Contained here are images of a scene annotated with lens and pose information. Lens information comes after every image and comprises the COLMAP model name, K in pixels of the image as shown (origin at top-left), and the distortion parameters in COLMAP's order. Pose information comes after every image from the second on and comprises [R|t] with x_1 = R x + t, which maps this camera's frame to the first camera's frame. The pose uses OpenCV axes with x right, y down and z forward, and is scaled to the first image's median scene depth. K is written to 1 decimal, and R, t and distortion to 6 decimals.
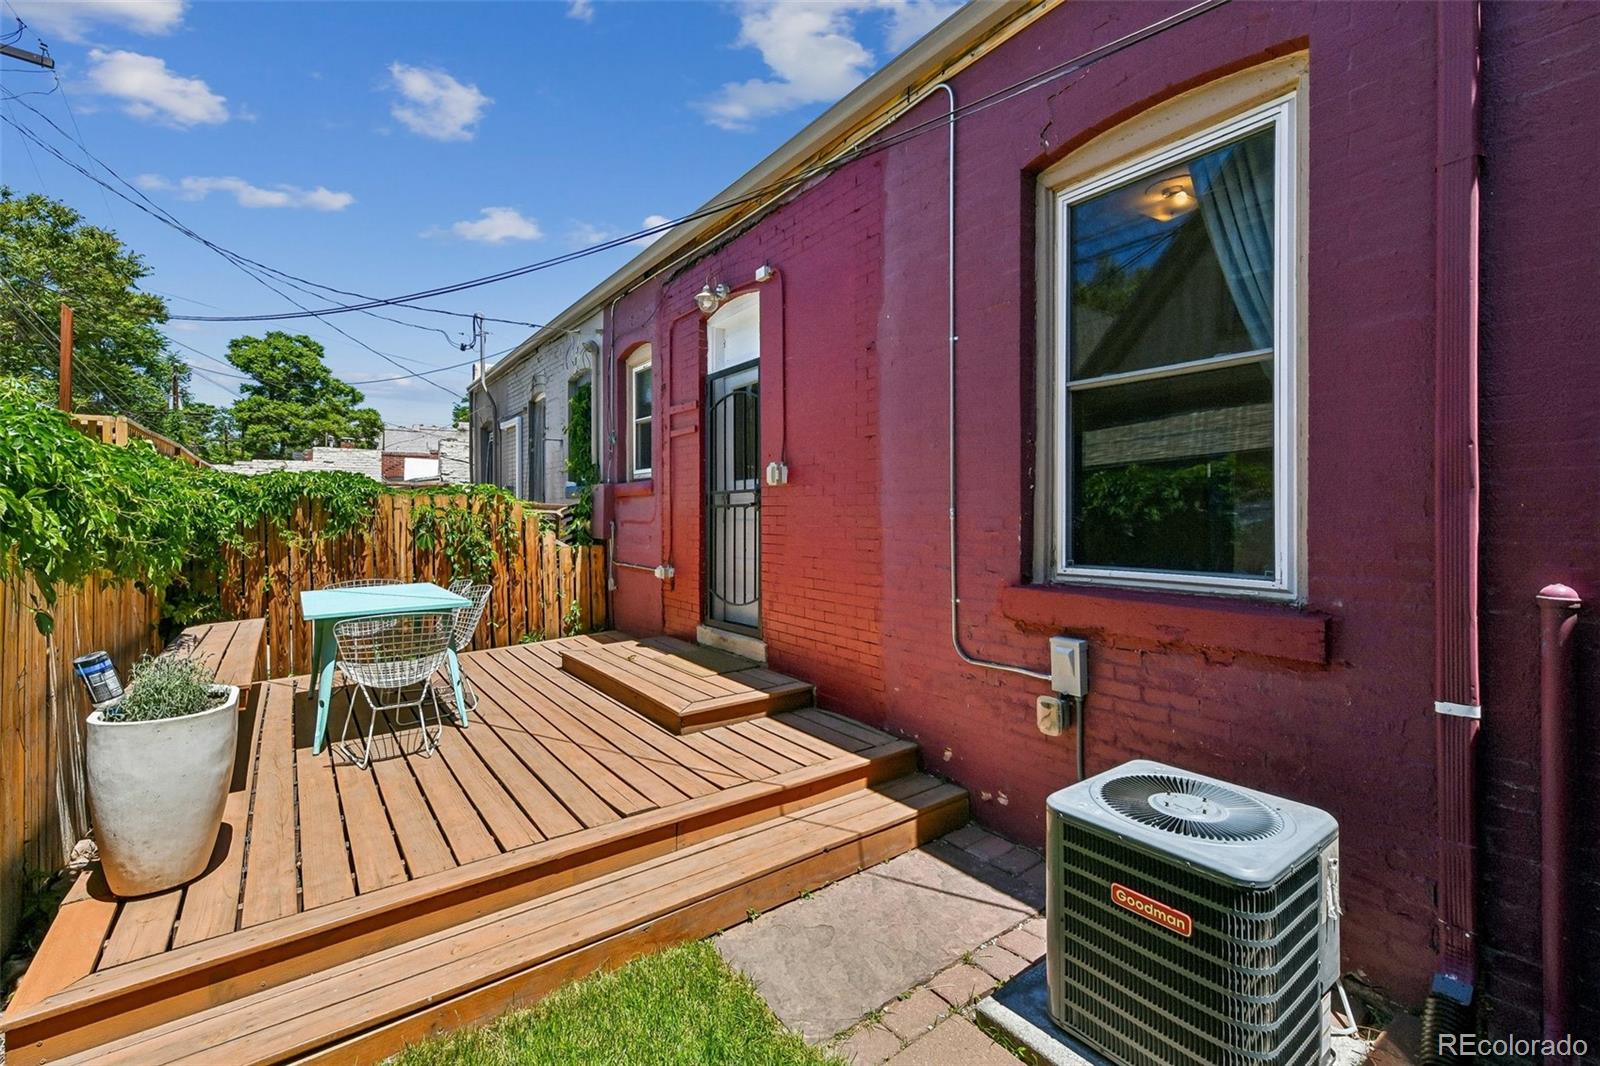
lens RADIAL K [[701.8, 0, 802.8], [0, 701.8, 520.8], [0, 0, 1]] dist [0.019800, -0.000374]
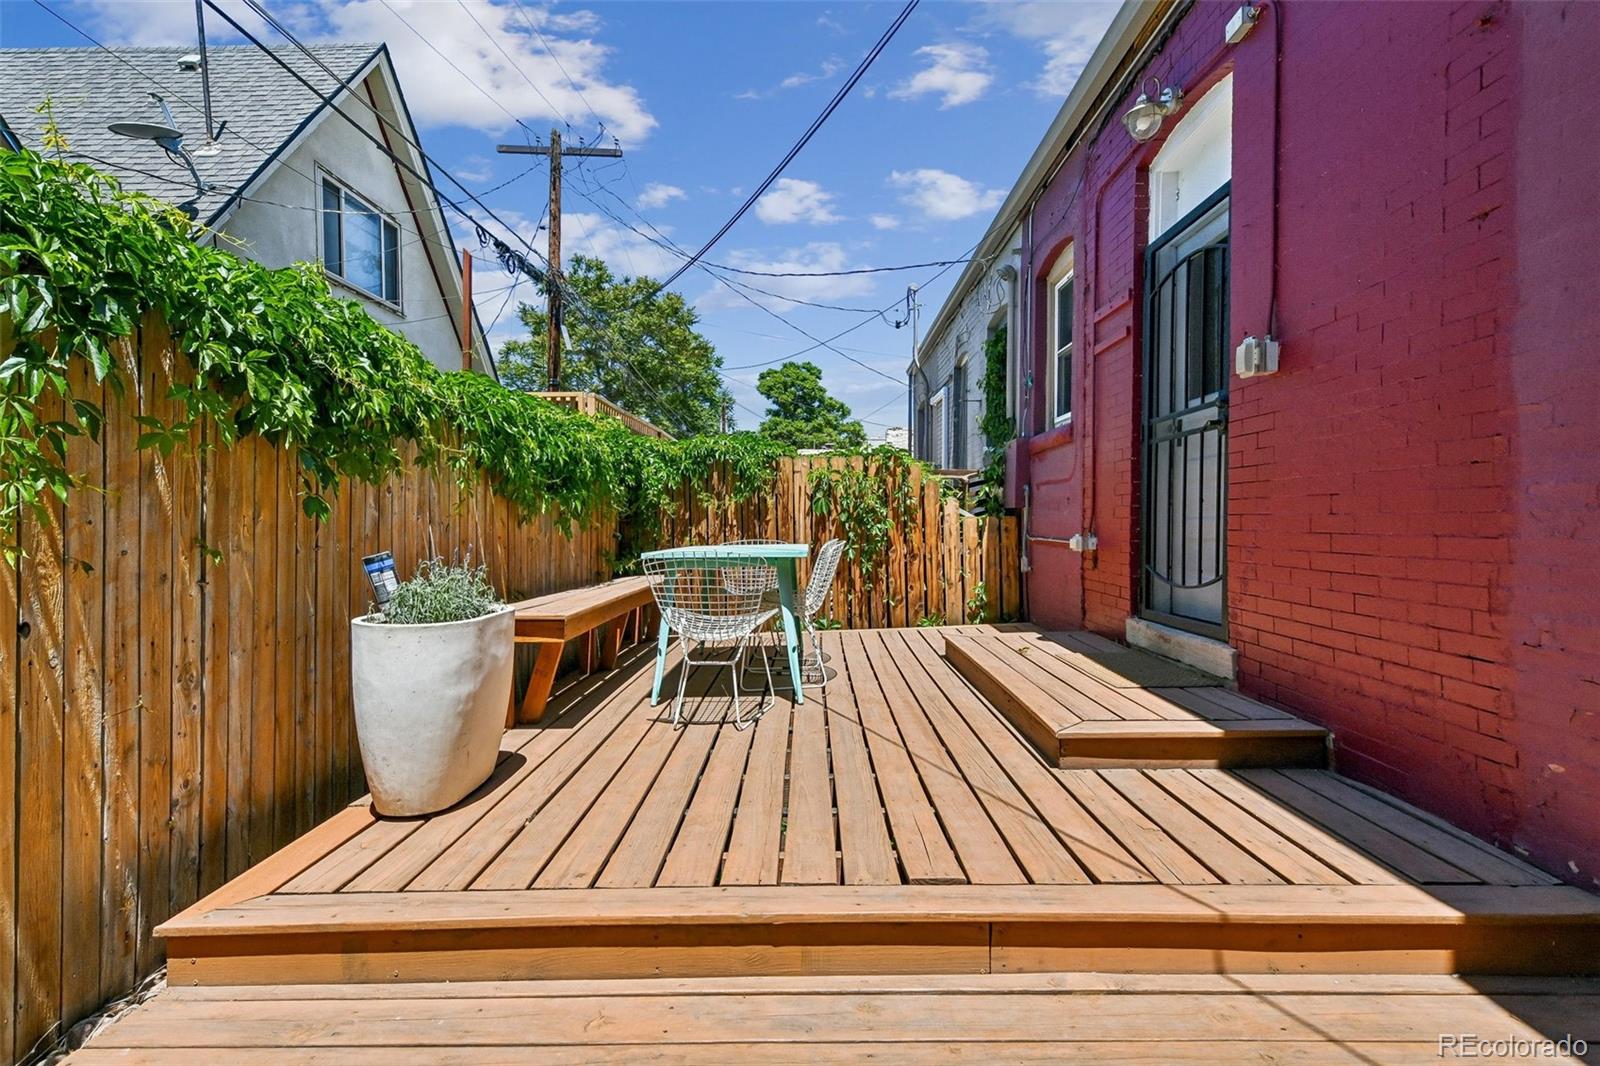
lens RADIAL K [[725.8, 0, 803.1], [0, 725.8, 536.7], [0, 0, 1]] dist [0.020874, -0.000733]
pose [[0.803695, 0.013967, -0.594877, 0.019659], [-0.008112, 0.999889, 0.012517, 0.063686], [0.594986, -0.005234, 0.803719, 0.237392]]
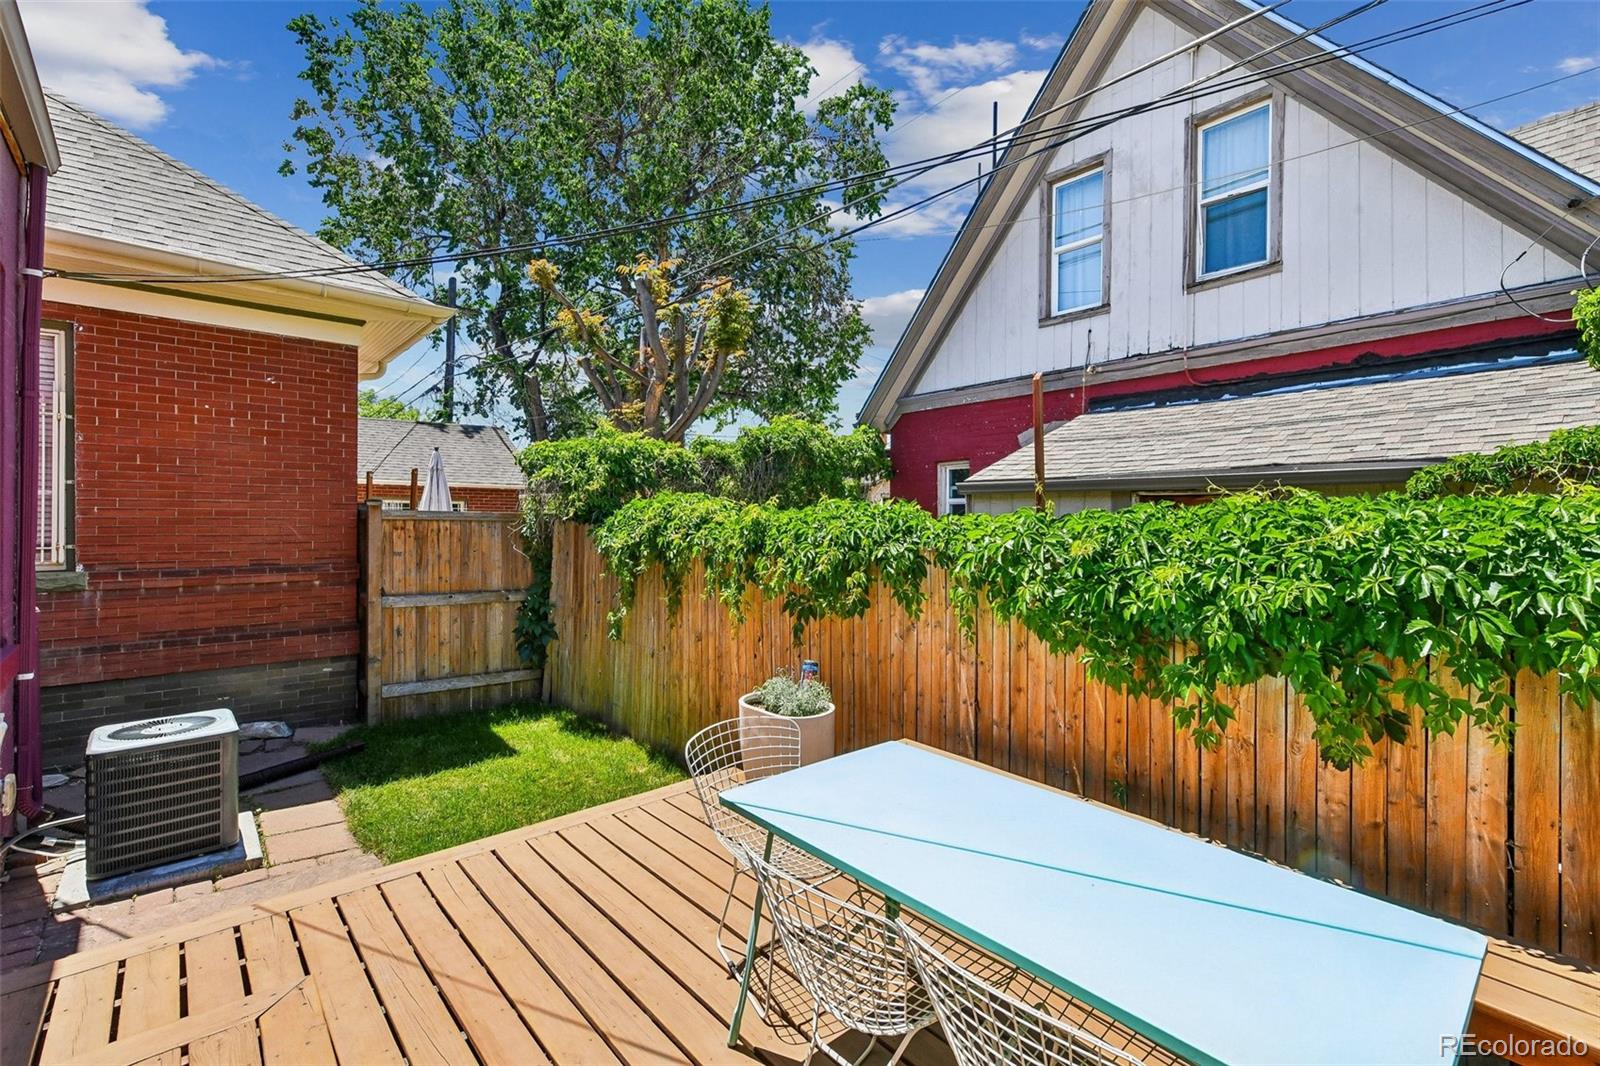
lens RADIAL K [[701.8, 0, 802.8], [0, 701.8, 520.8], [0, 0, 1]] dist [0.019800, -0.000374]
pose [[-0.994604, 0.004742, -0.103639, -0.352696], [0.003412, 0.999910, 0.013003, -0.066174], [0.103691, 0.012579, -0.994530, 1.113833]]
